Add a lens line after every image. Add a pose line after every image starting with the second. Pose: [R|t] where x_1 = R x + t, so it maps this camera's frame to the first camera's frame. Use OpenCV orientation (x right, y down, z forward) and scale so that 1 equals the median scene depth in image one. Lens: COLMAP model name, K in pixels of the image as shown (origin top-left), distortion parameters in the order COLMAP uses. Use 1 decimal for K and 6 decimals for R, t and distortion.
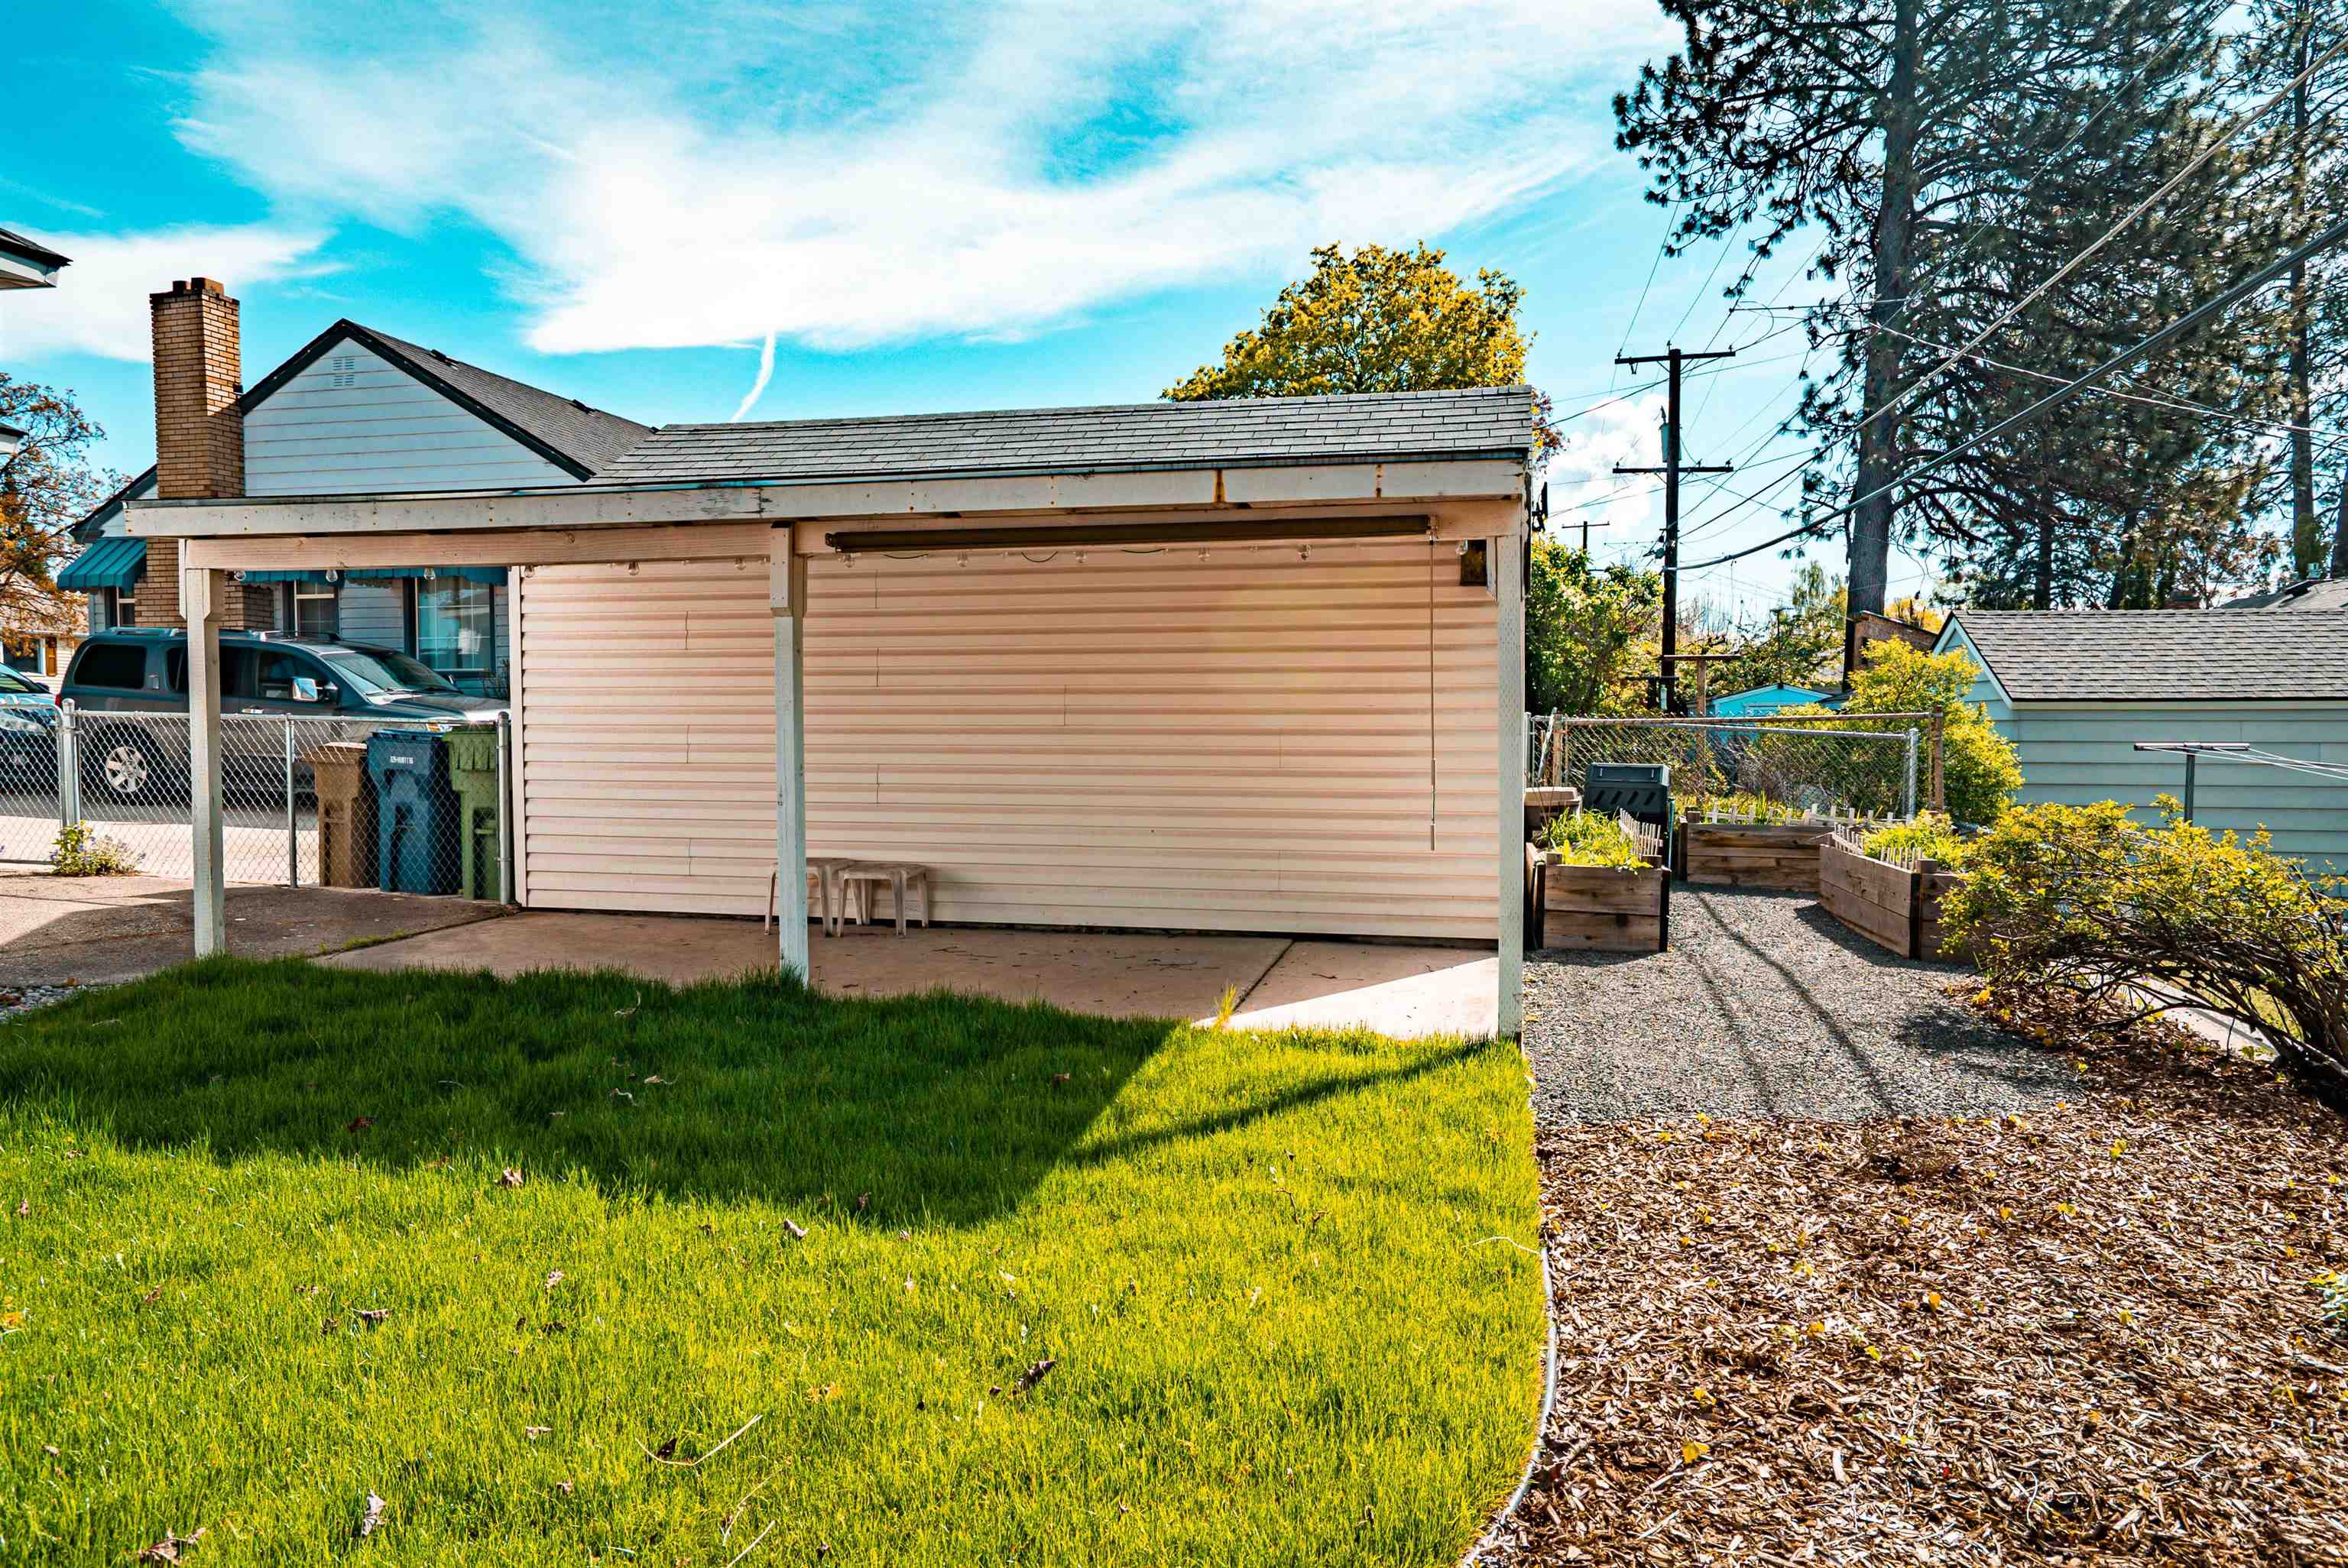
lens RADIAL K [[1485.1, 0, 1174.0], [0, 1485.1, 784.0], [0, 0, 1]] dist [-0.030259, 0.046992]
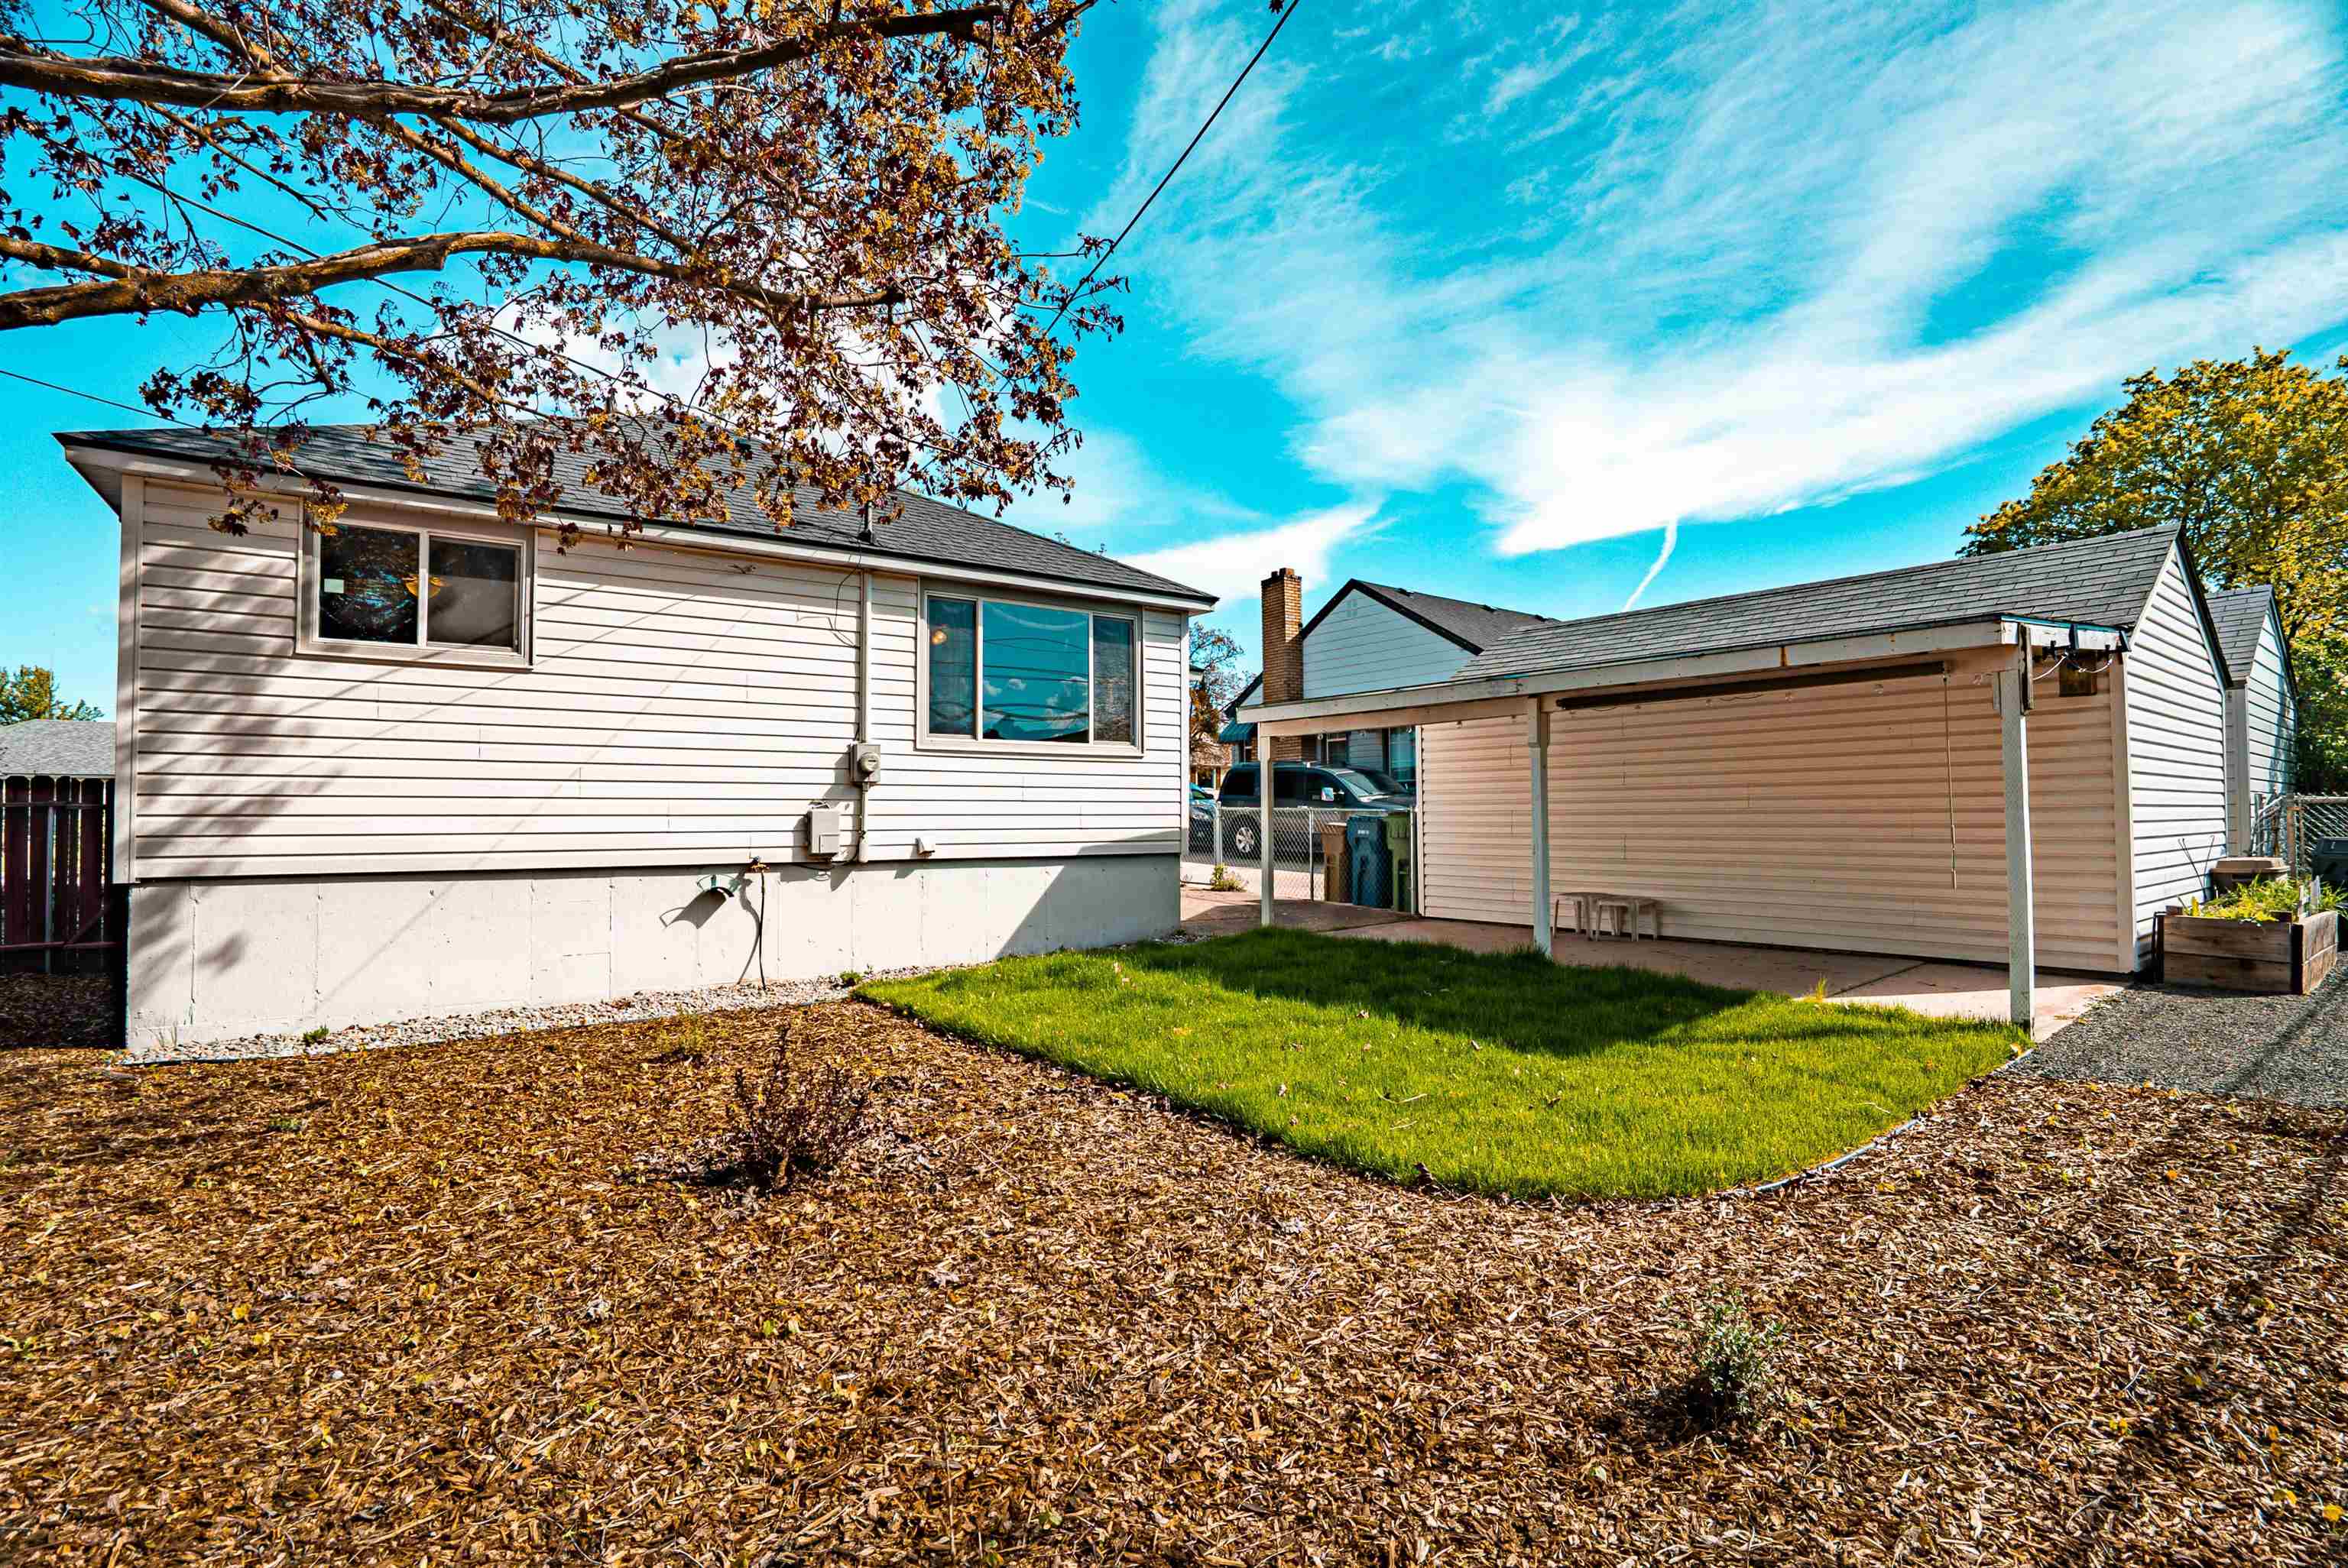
lens RADIAL K [[1092.1, 0, 1182.6], [0, 1092.1, 781.1], [0, 0, 1]] dist [-0.063986, 0.026930]
pose [[0.776730, -0.028018, -0.629211, 0.141422], [-0.016785, 0.997734, -0.065149, 0.011551], [0.629610, 0.061164, 0.774500, -0.168890]]
